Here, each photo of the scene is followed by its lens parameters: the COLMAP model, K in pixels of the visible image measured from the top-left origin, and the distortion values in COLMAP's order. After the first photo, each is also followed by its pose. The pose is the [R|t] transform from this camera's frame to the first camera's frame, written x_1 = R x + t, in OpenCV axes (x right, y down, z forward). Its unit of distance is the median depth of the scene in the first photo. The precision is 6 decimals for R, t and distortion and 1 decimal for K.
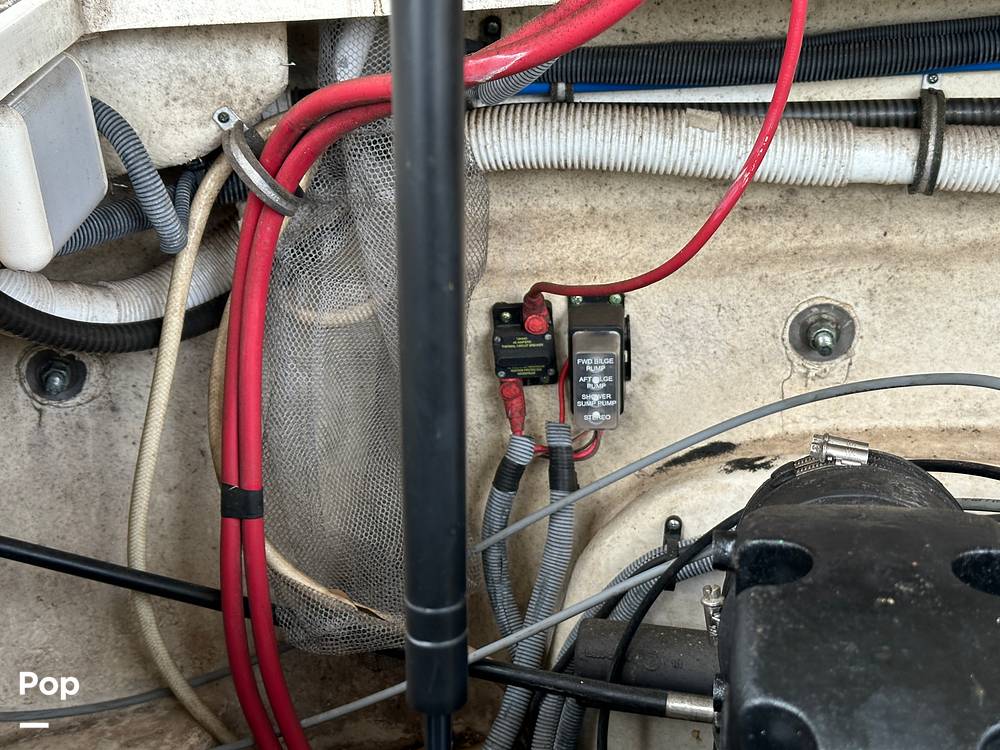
lens RADIAL K [[1407.4, 0, 500.3], [0, 1407.4, 382.5], [0, 0, 1]] dist [0.120849, 0.000000]
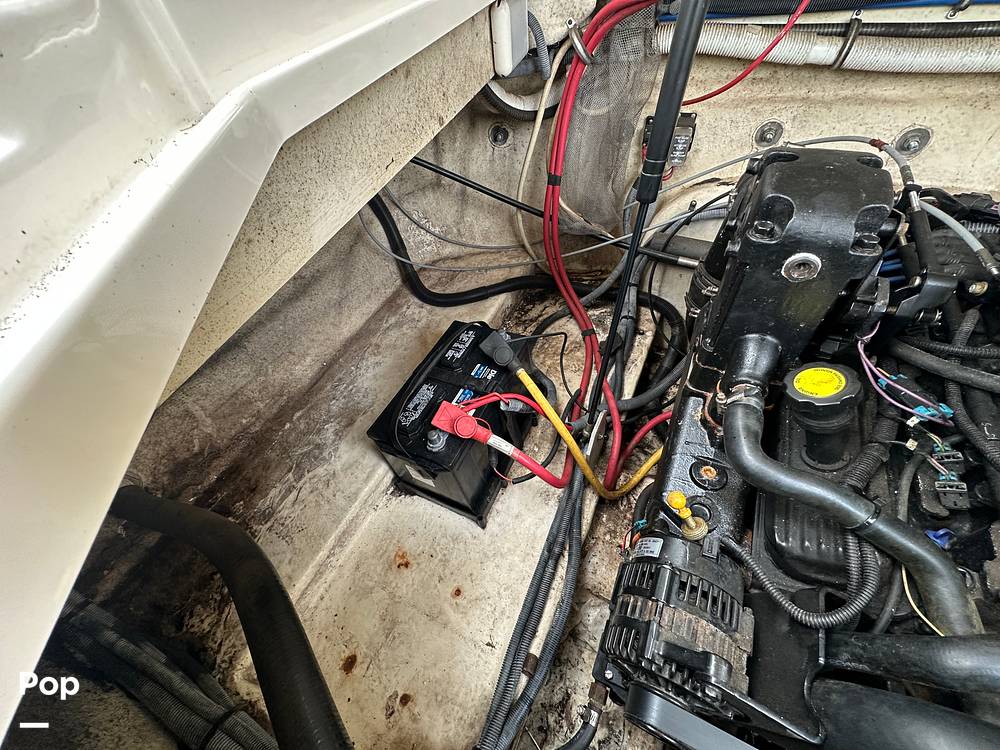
lens RADIAL K [[397.8, 0, 498.1], [0, 397.8, 374.1], [0, 0, 1]] dist [-0.003209, -0.000278]
pose [[0.967016, 0.173231, -0.186740, -0.059249], [-0.080483, 0.903369, 0.421244, 0.106650], [0.241668, -0.392320, 0.887514, 0.004684]]
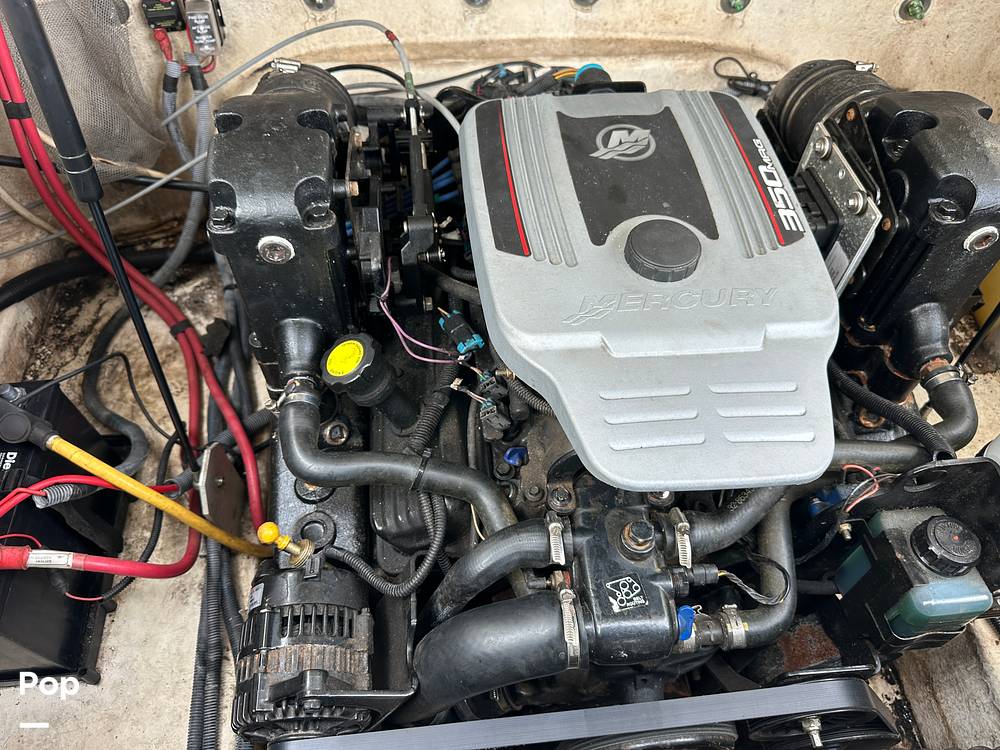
lens RADIAL K [[719.8, 0, 496.8], [0, 719.8, 380.6], [0, 0, 1]] dist [0.021065, -0.038255]
pose [[0.949206, -0.176654, 0.260388, 0.108679], [0.037607, 0.885291, 0.463514, -0.016858], [-0.312401, -0.430178, 0.846967, -0.172054]]
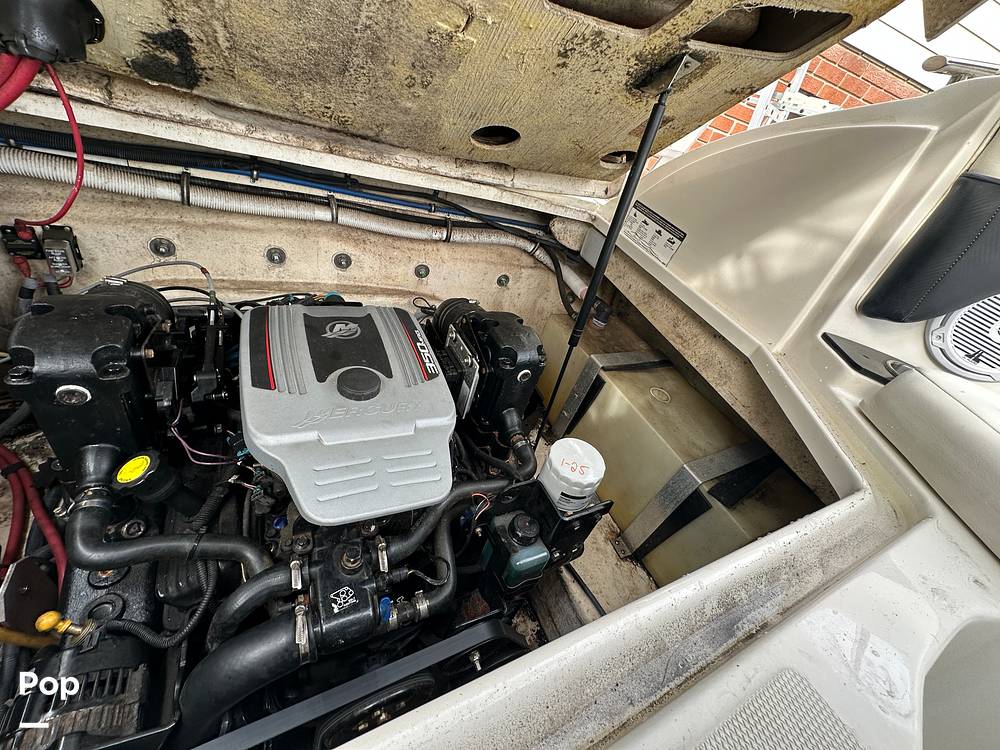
lens RADIAL K [[397.8, 0, 503.7], [0, 397.8, 373.6], [0, 0, 1]] dist [-0.003209, -0.000278]
pose [[0.738818, -0.125863, 0.662048, 0.172894], [-0.039009, 0.972770, 0.228468, 0.007431], [-0.672775, -0.194622, 0.713790, -0.217026]]
